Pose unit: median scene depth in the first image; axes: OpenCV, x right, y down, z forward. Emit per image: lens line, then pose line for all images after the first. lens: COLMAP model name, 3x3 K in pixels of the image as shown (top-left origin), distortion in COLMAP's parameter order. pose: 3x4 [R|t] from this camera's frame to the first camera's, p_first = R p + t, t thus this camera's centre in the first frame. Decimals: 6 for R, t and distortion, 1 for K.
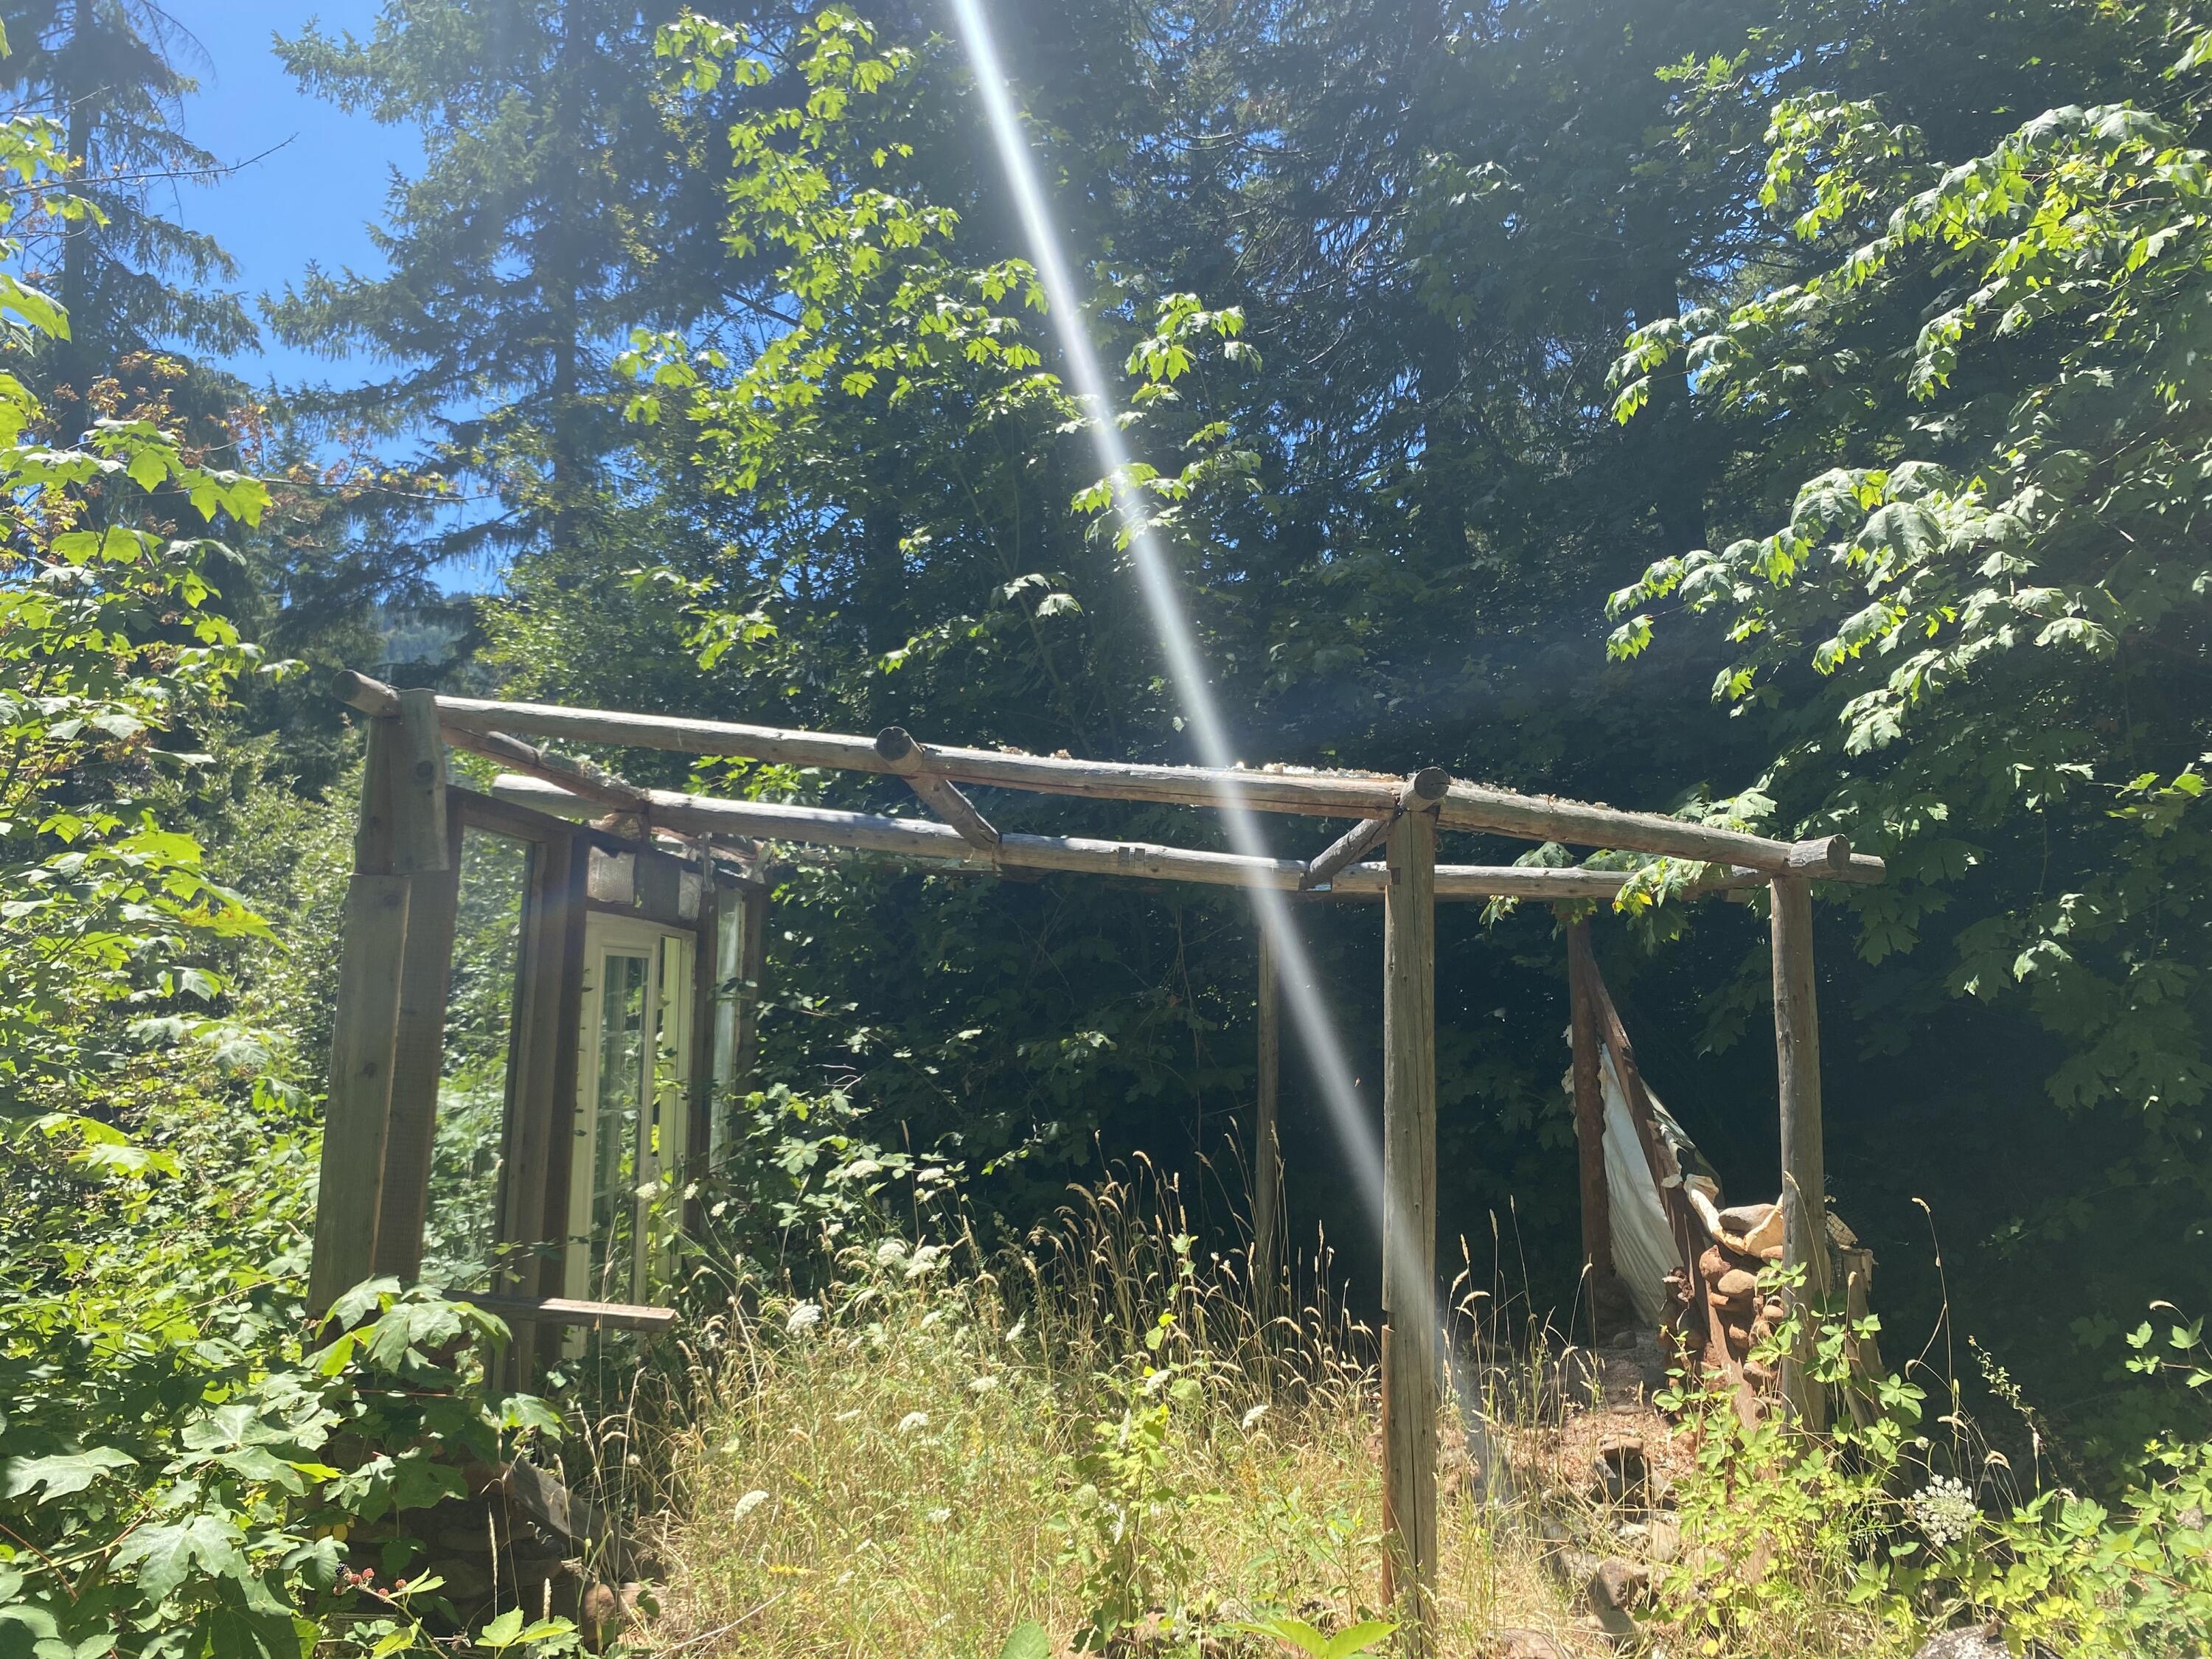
lens RADIAL K [[1659.2, 0, 1103.7], [0, 1659.2, 816.3], [0, 0, 1]] dist [0.028835, -0.049316]
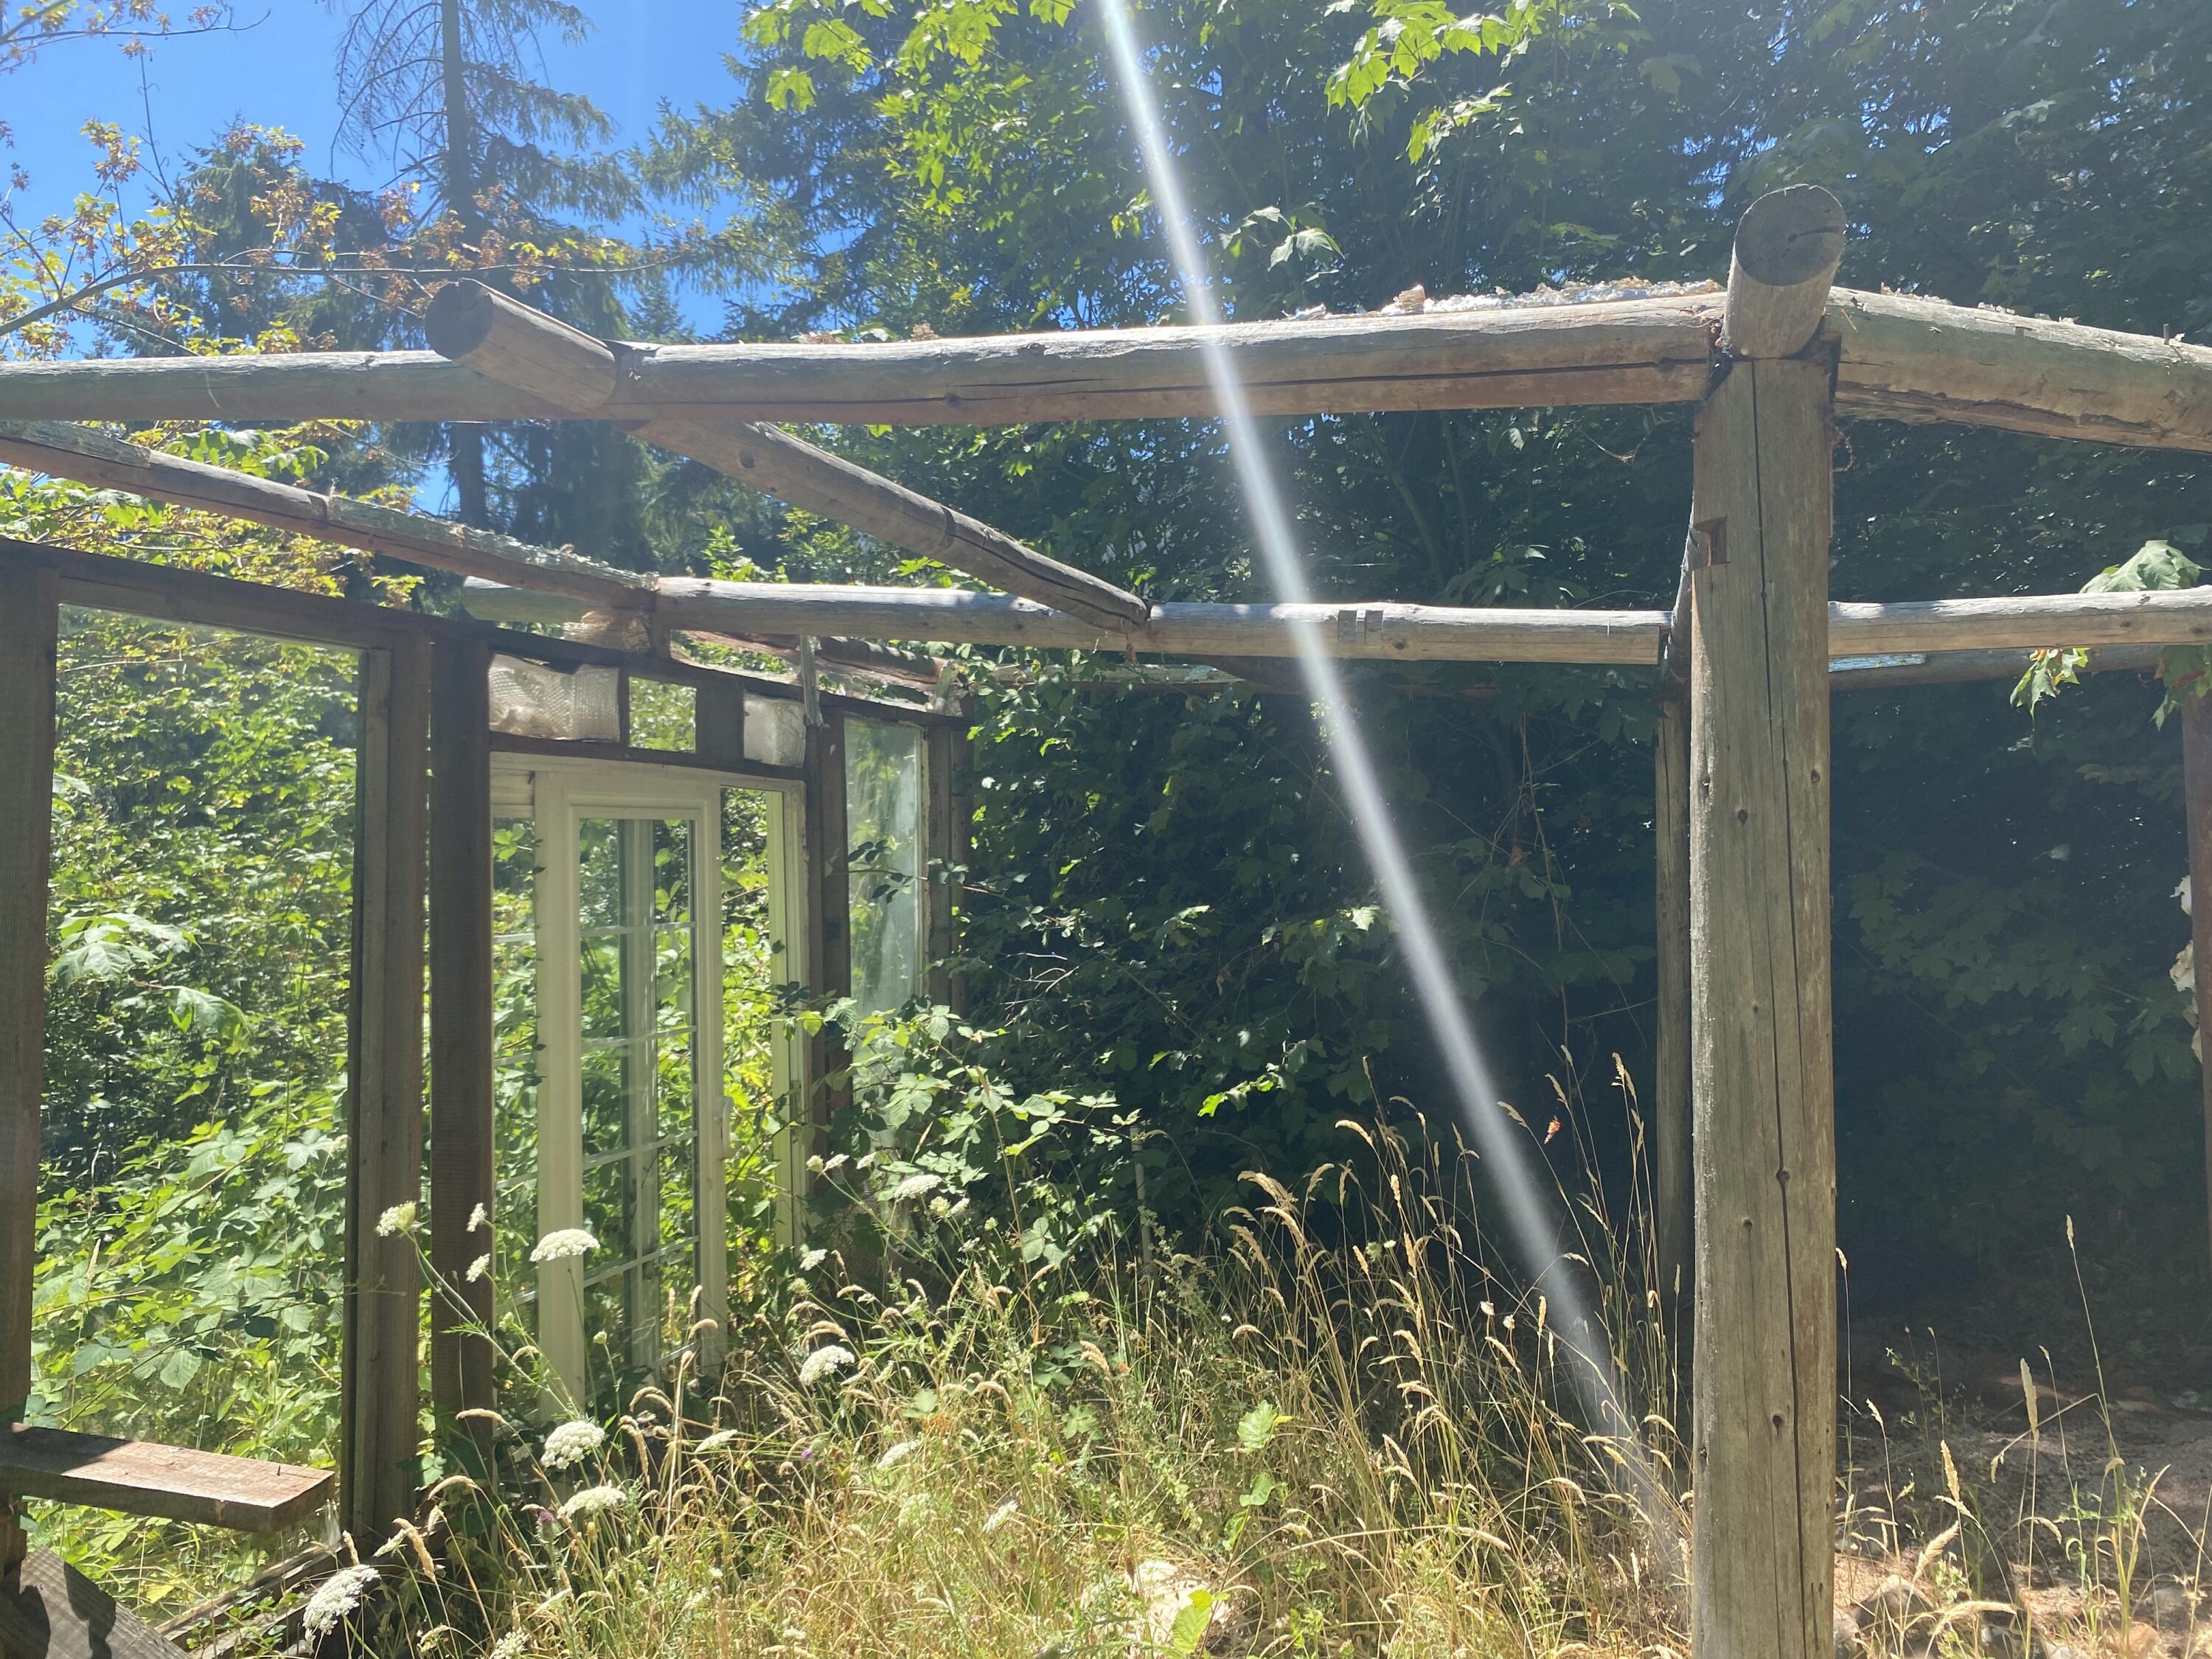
lens RADIAL K [[1659.2, 0, 1108.7], [0, 1659.2, 846.1], [0, 0, 1]] dist [0.028835, -0.049316]
pose [[0.957558, -0.031236, -0.286542, 0.089282], [0.062629, 0.992908, 0.101054, 0.033575], [0.281353, -0.114711, 0.952723, 0.352026]]
